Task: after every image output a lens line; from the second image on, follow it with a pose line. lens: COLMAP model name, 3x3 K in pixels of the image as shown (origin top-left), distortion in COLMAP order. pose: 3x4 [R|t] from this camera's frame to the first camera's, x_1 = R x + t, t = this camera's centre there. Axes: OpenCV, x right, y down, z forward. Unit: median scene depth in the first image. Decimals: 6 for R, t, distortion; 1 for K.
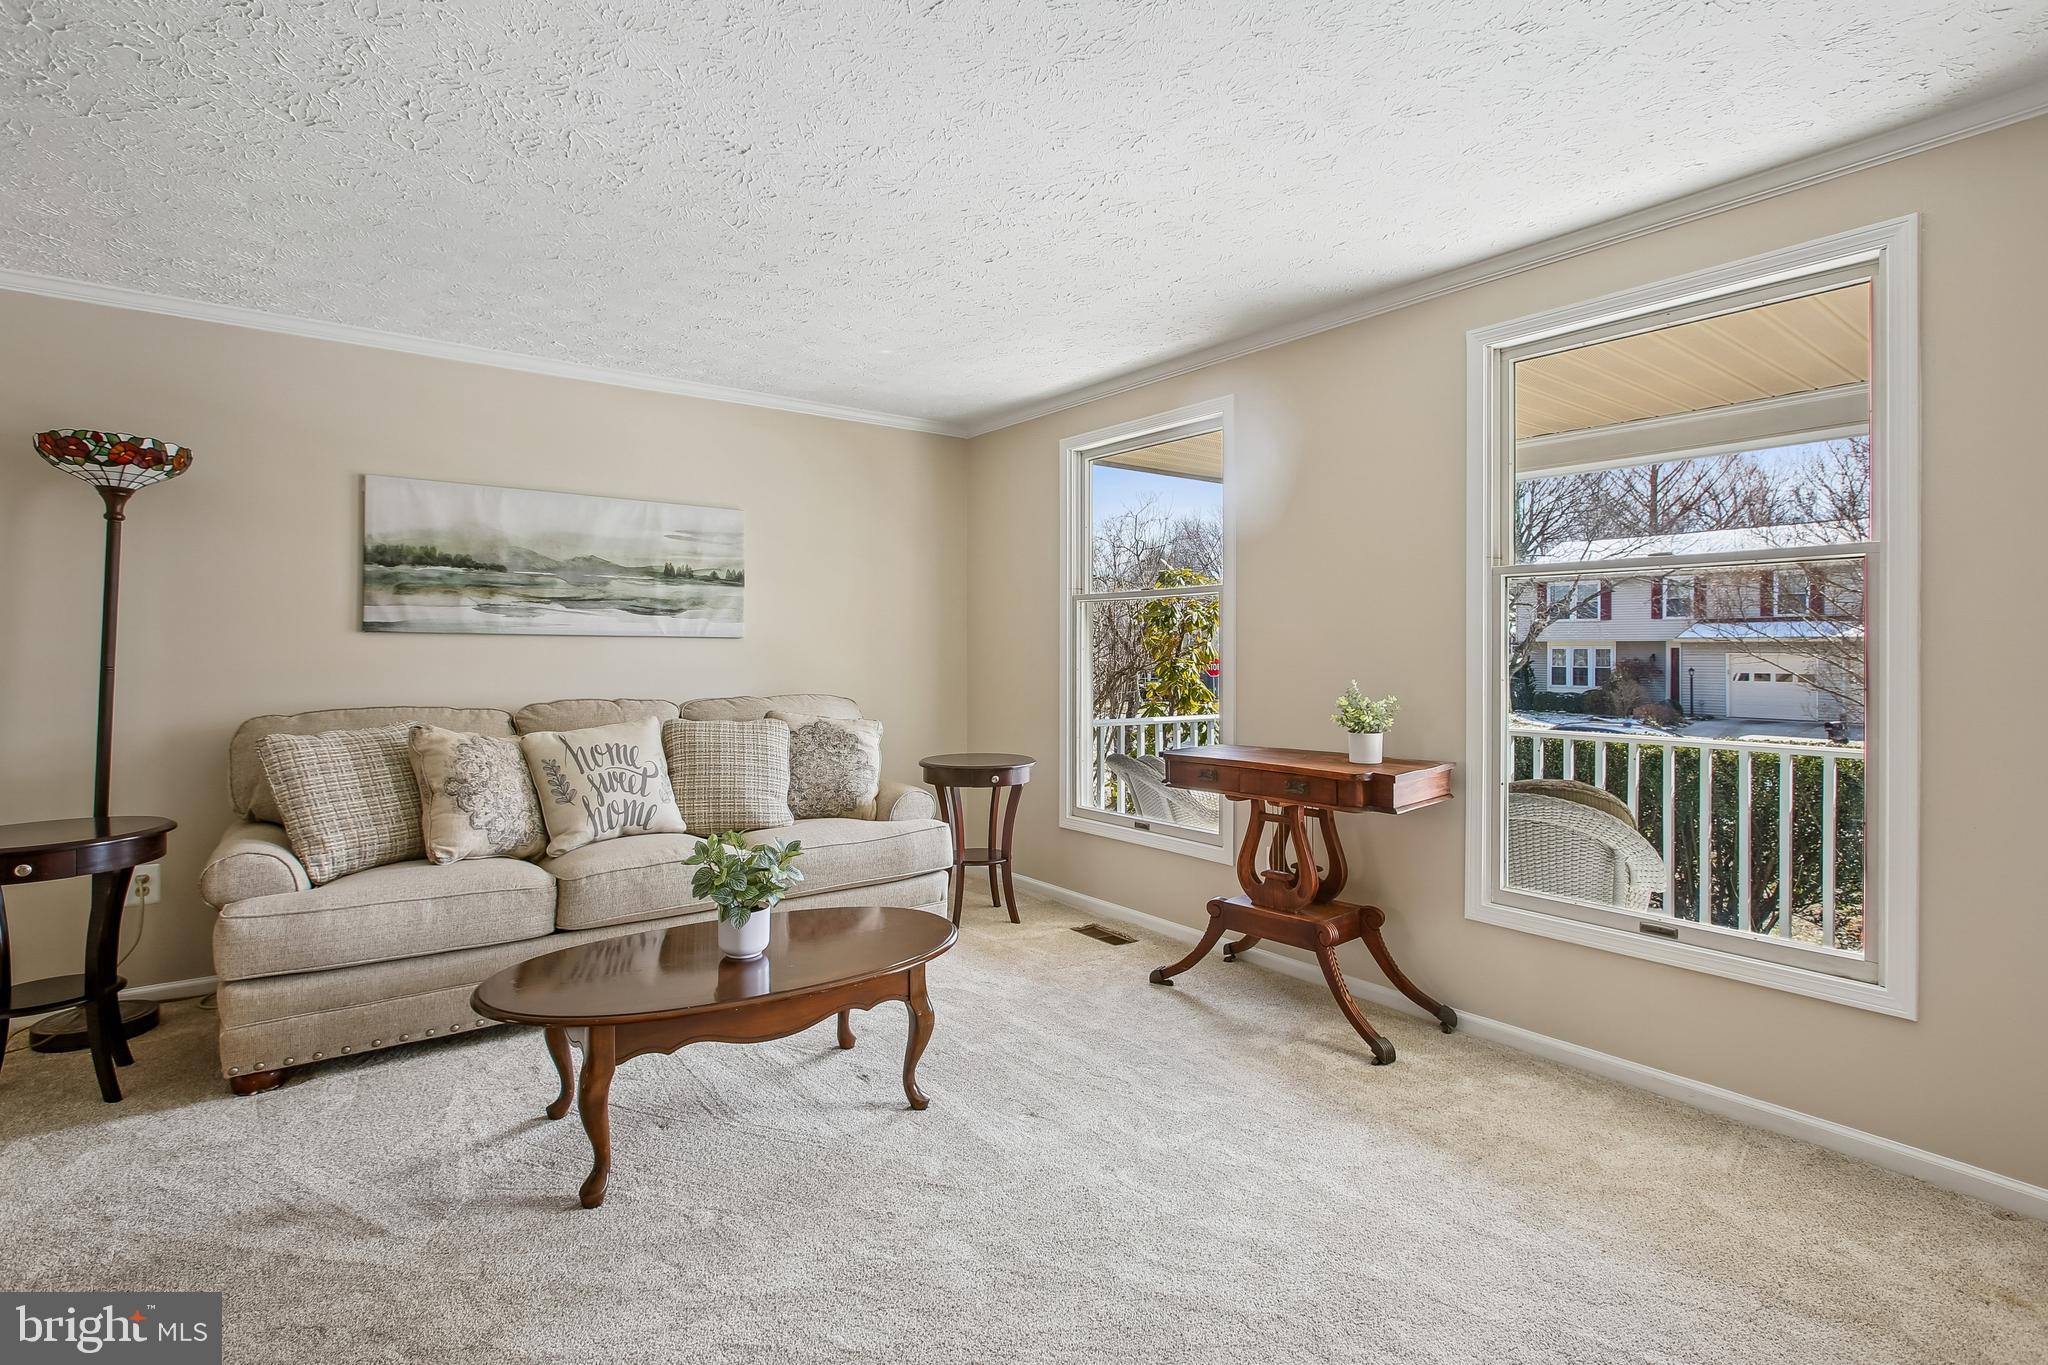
lens RADIAL K [[987.0, 0, 1021.0], [0, 987.0, 661.3], [0, 0, 1]] dist [-0.029636, 0.000877]
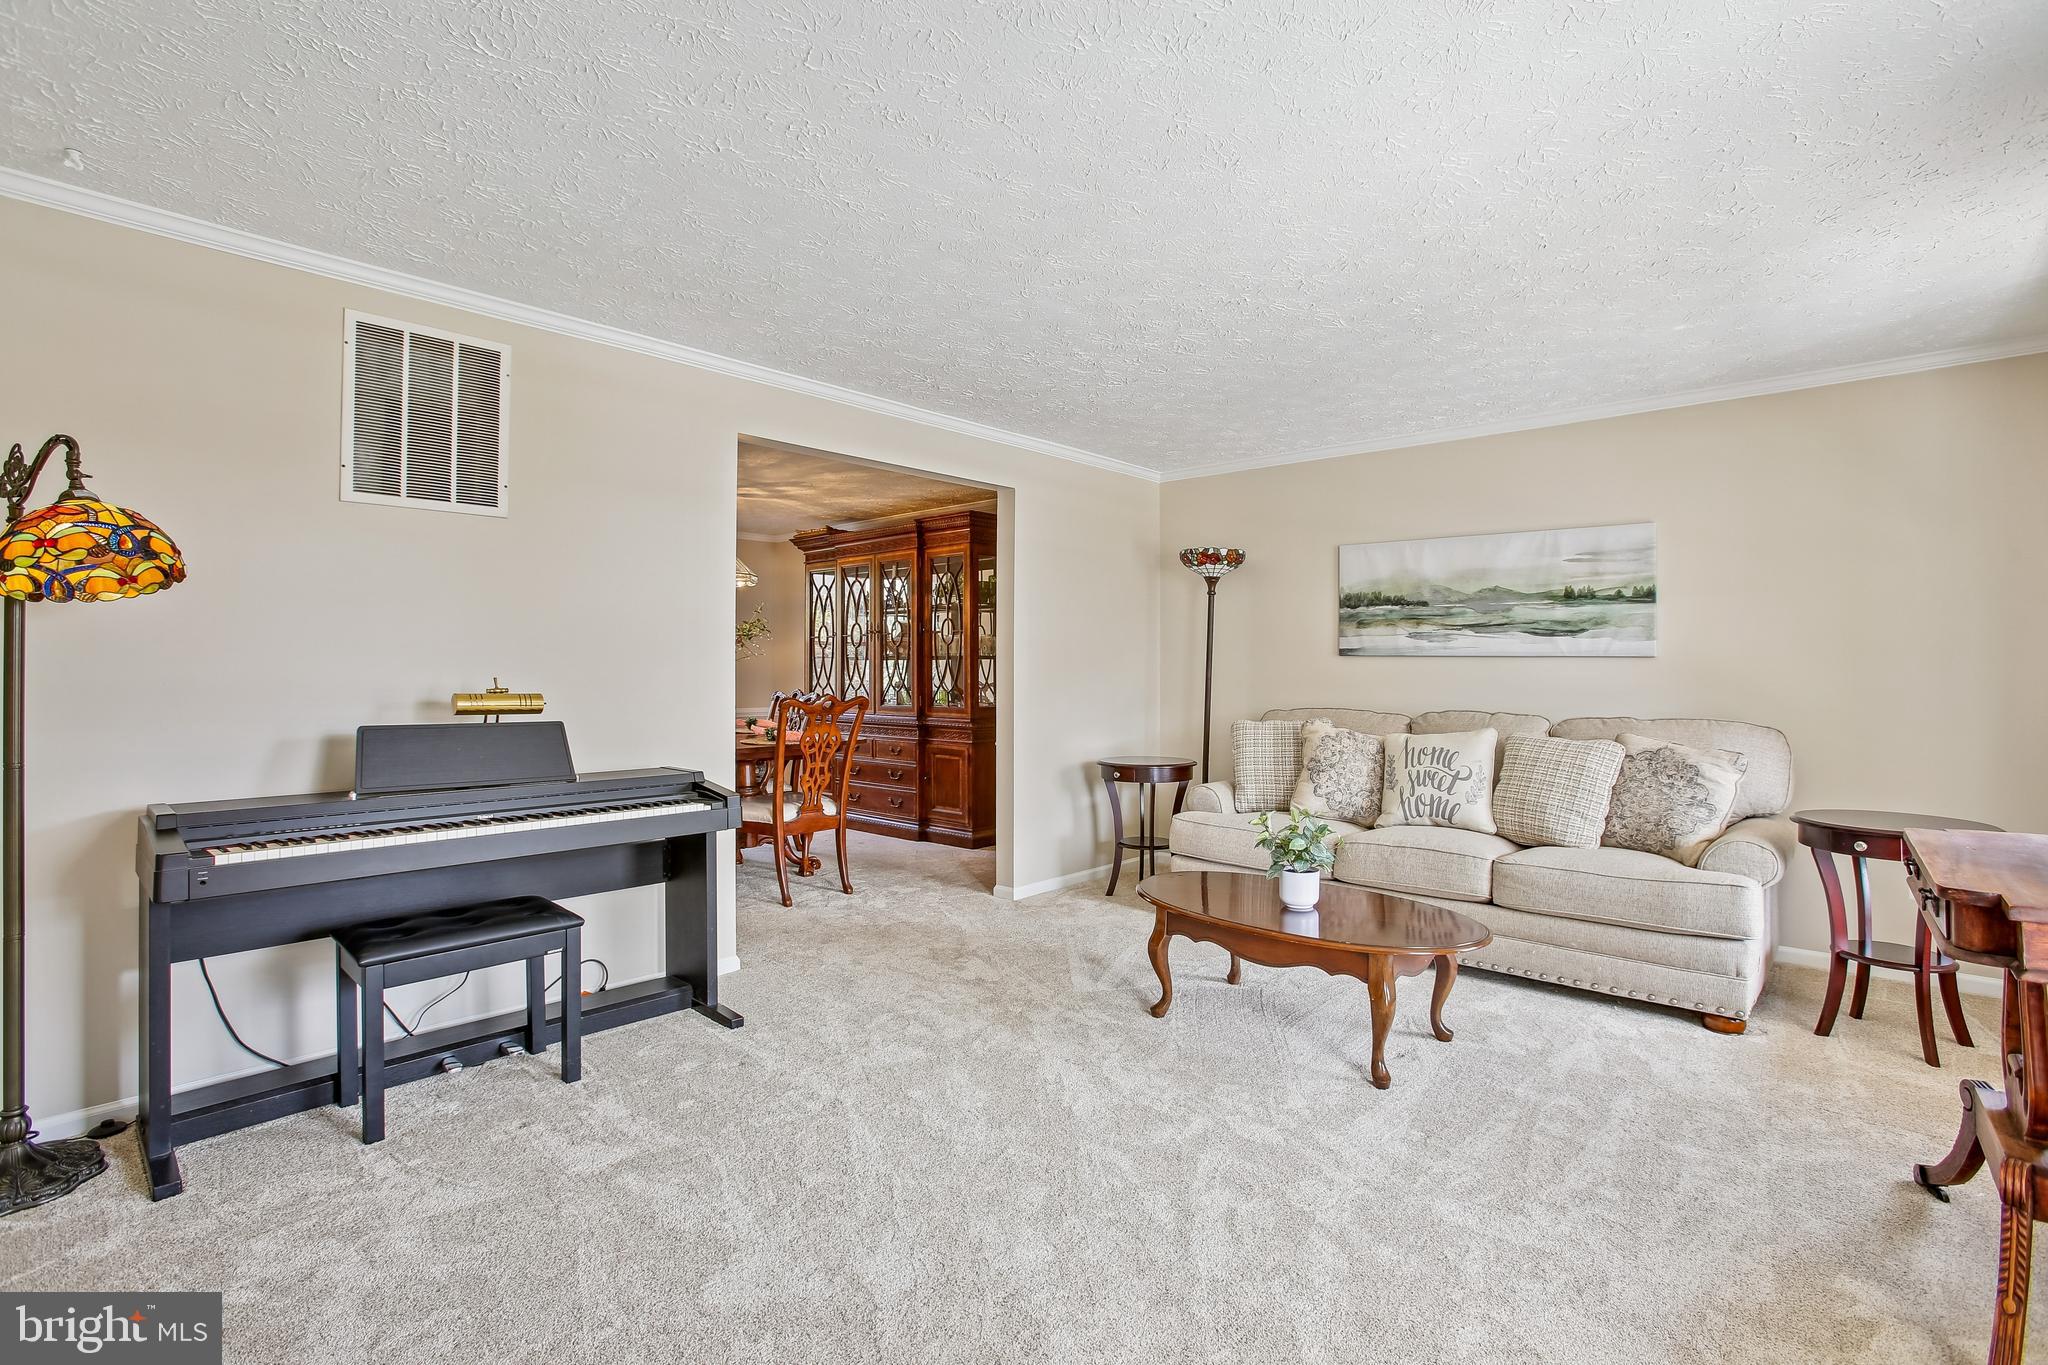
lens RADIAL K [[964.1, 0, 1029.3], [0, 964.1, 657.2], [0, 0, 1]] dist [-0.014326, 0.000582]
pose [[0.178984, -0.008304, -0.983817, 0.605535], [-0.012468, 0.999865, -0.010708, -0.006607], [0.983773, 0.014183, 0.178856, 0.282252]]
